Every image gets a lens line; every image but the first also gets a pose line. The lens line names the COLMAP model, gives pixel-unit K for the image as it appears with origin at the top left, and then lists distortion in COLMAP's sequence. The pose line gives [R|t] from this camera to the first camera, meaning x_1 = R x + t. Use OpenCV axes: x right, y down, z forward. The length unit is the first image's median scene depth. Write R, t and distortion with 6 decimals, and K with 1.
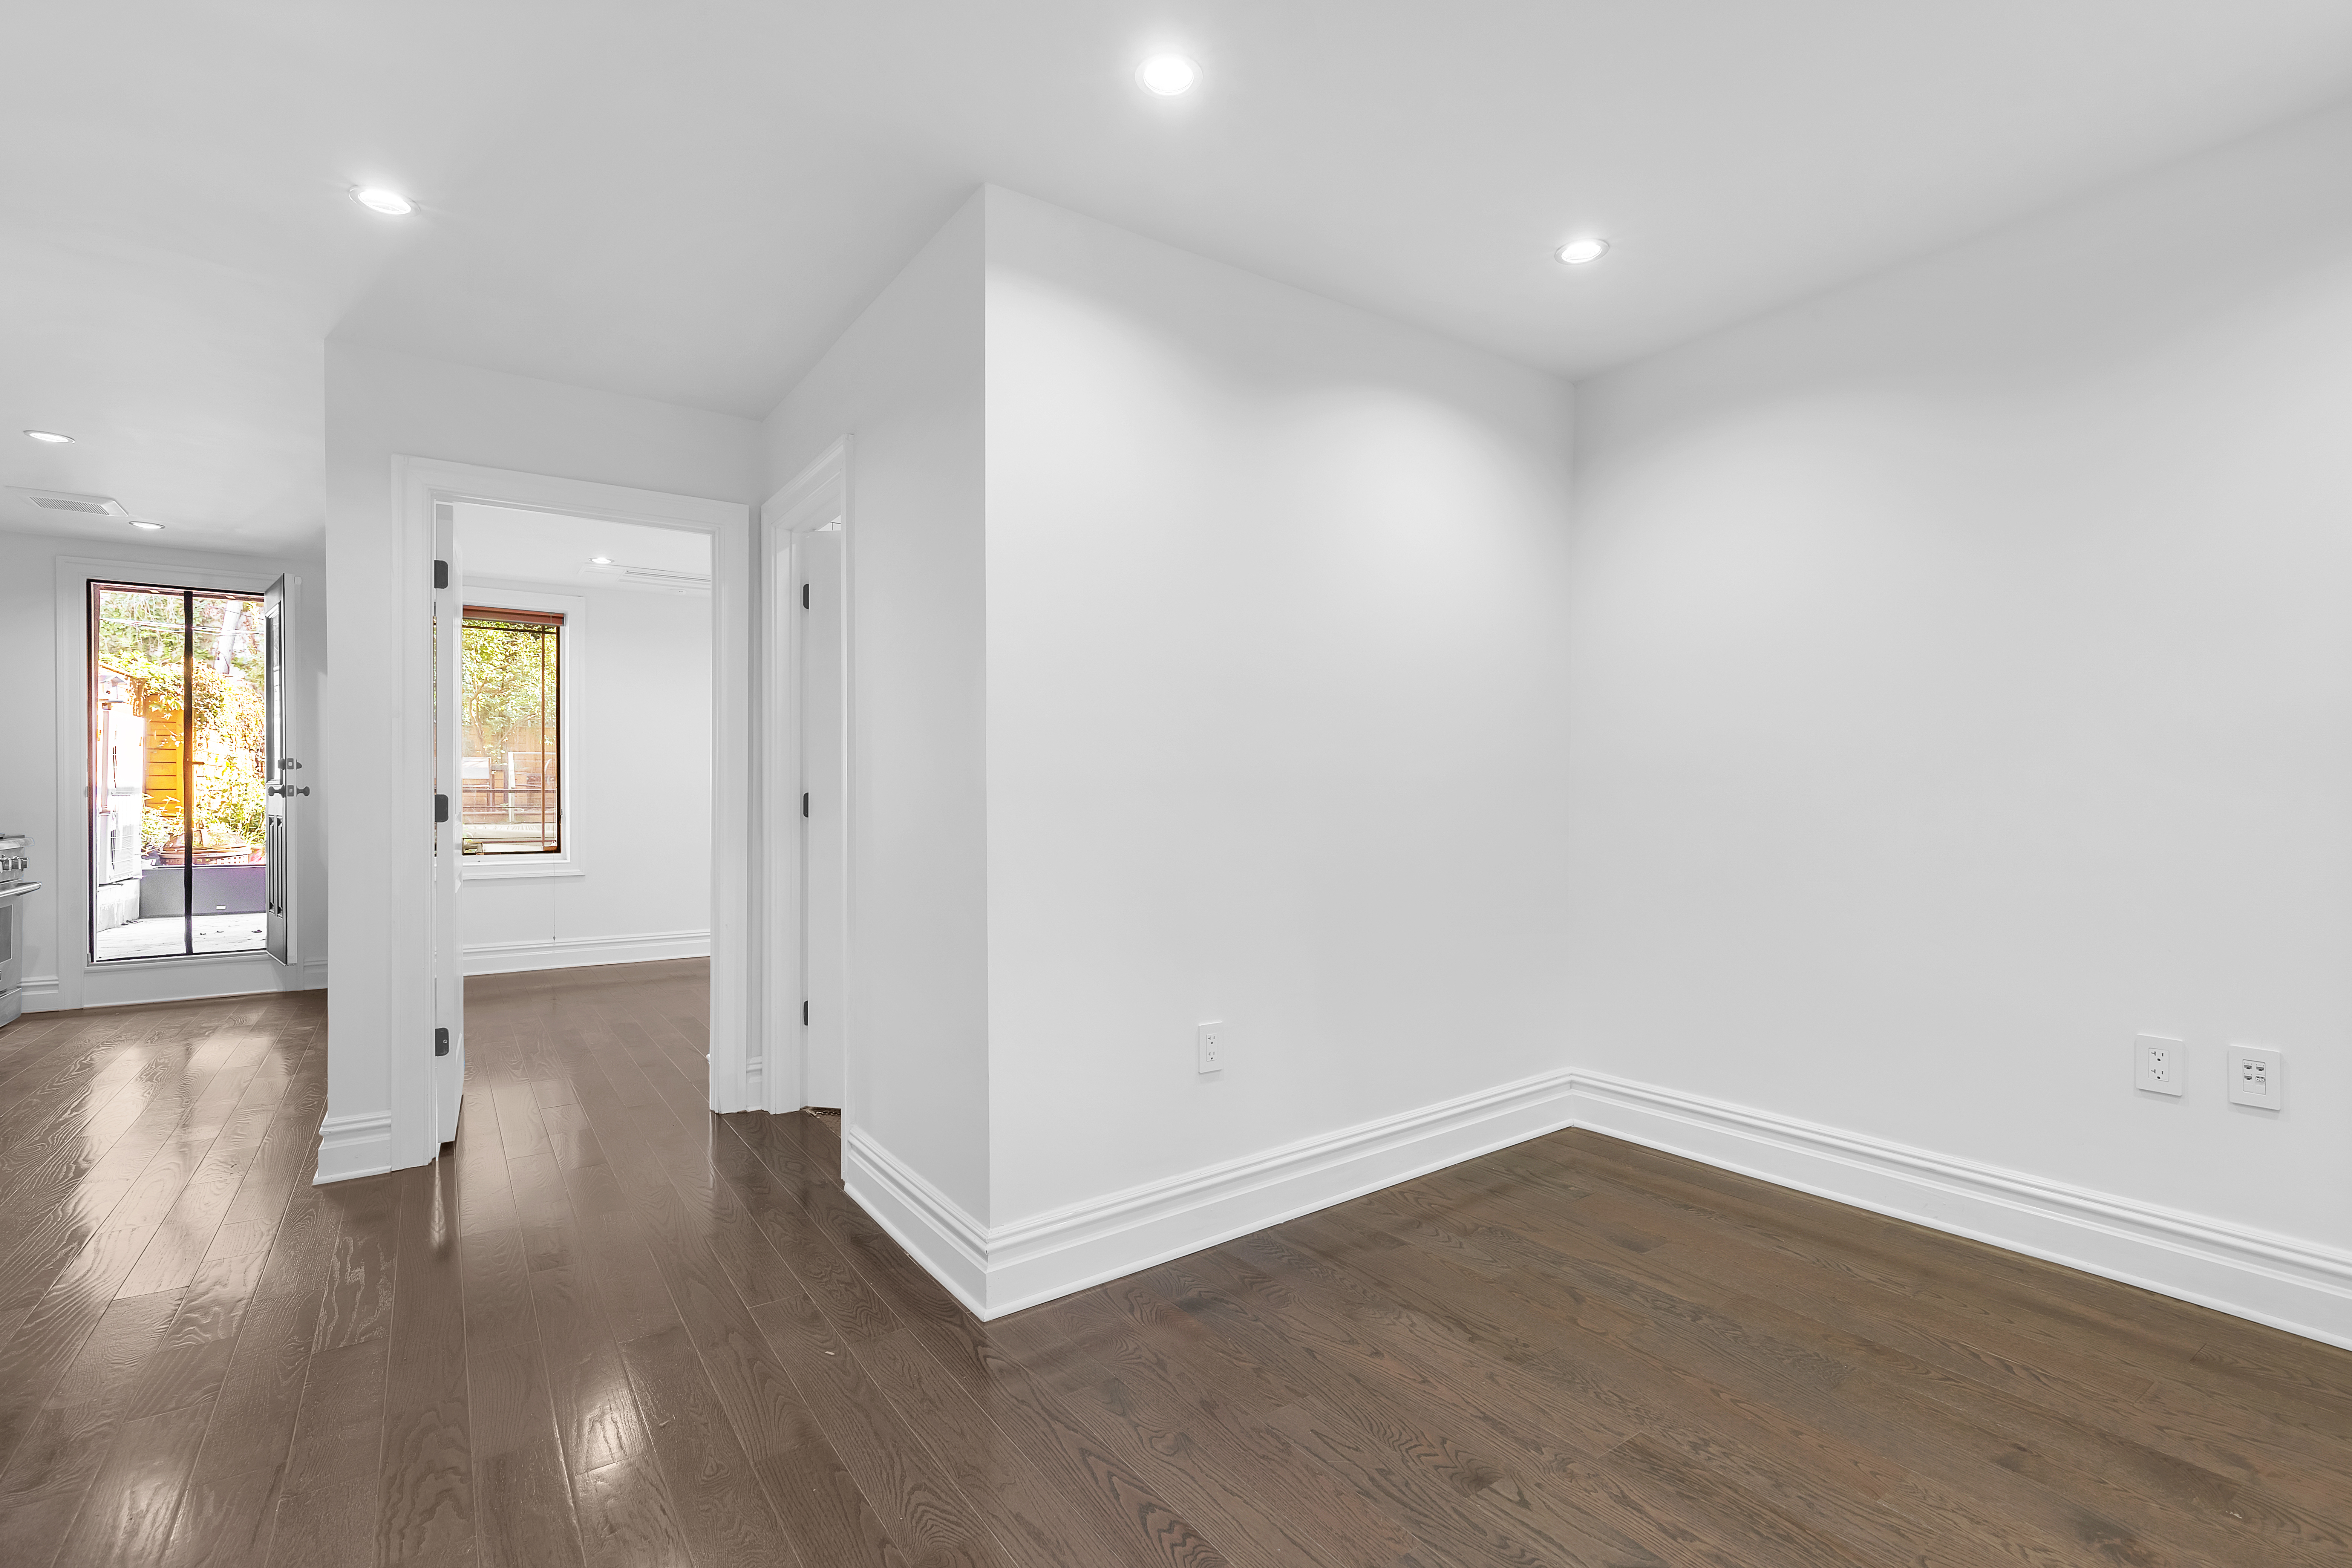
lens RADIAL K [[1074.1, 0, 1184.7], [0, 1074.1, 793.1], [0, 0, 1]] dist [0.005139, -0.000540]
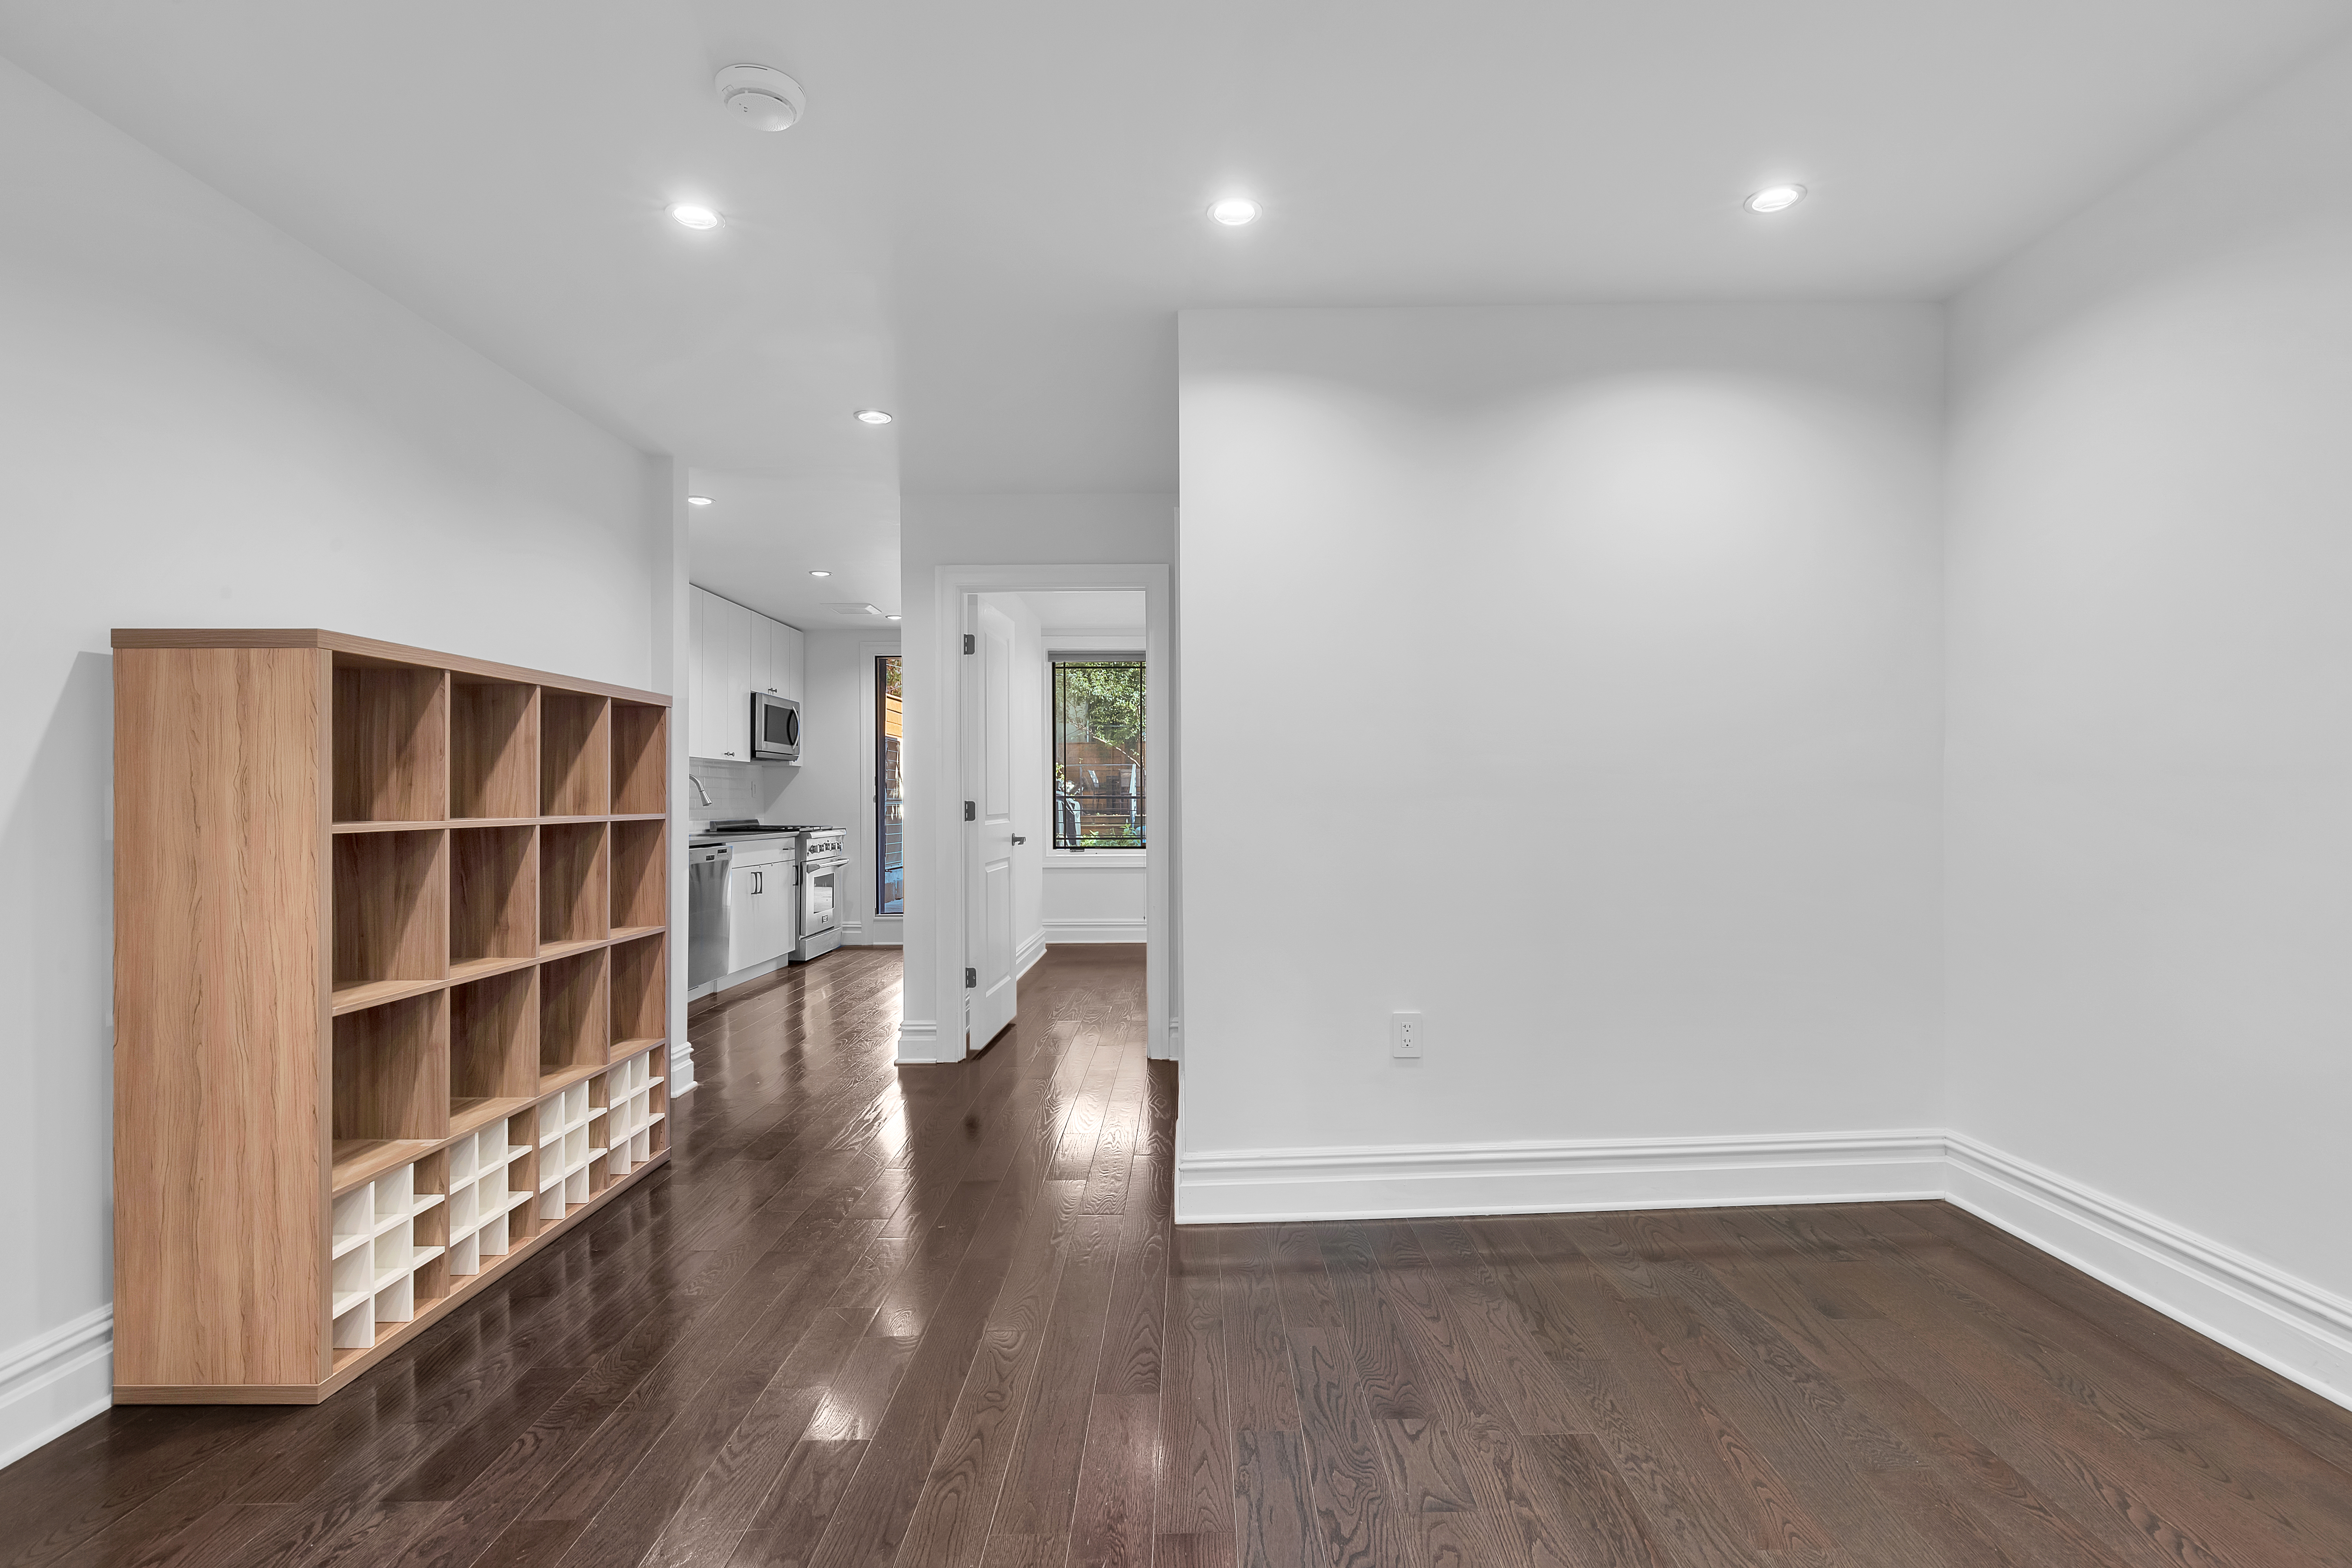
lens RADIAL K [[1132.8, 0, 1181.8], [0, 1132.8, 790.9], [0, 0, 1]] dist [-0.014730, 0.000238]
pose [[0.816156, -0.006759, -0.577792, 0.490290], [0.003803, 0.999973, -0.006326, -0.002117], [0.577819, 0.002966, 0.816160, -0.057262]]
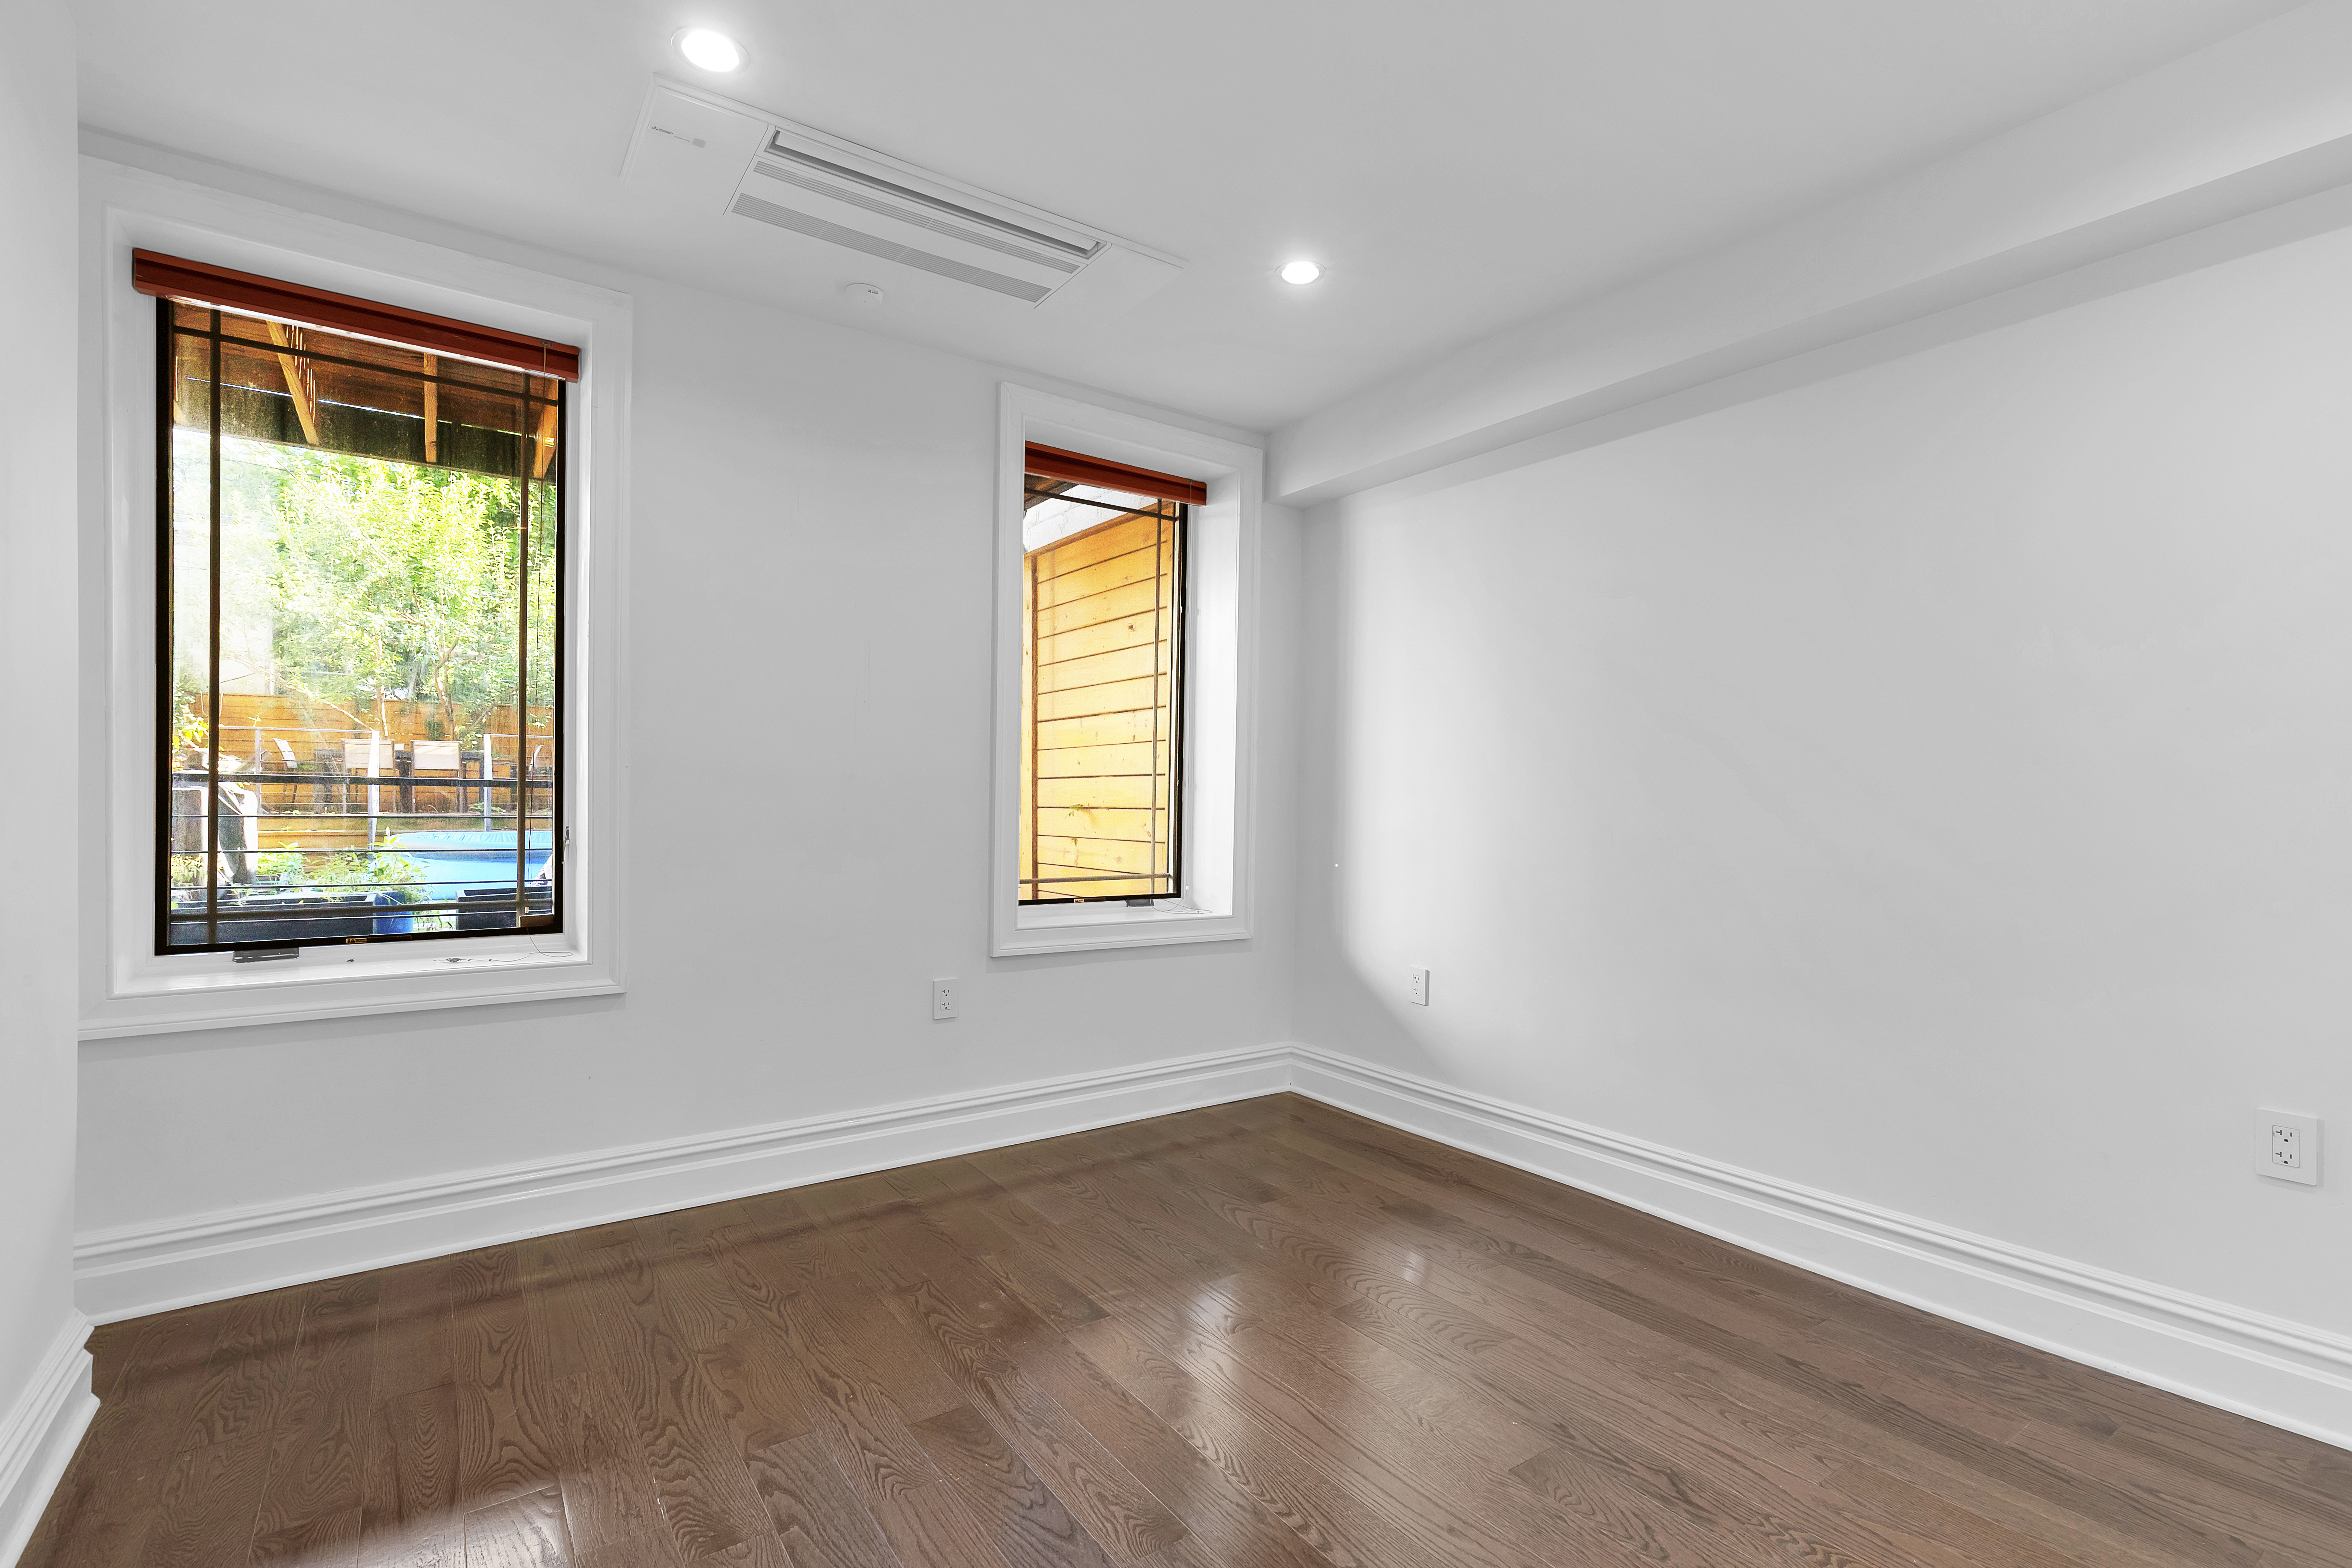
lens RADIAL K [[1074.1, 0, 1192.9], [0, 1074.1, 777.7], [0, 0, 1]] dist [0.005139, -0.000540]
pose [[0.999909, 0.004286, 0.012793, -0.937394], [-0.004135, 0.999922, -0.011818, 0.000180], [-0.012843, 0.011764, 0.999848, 1.590525]]
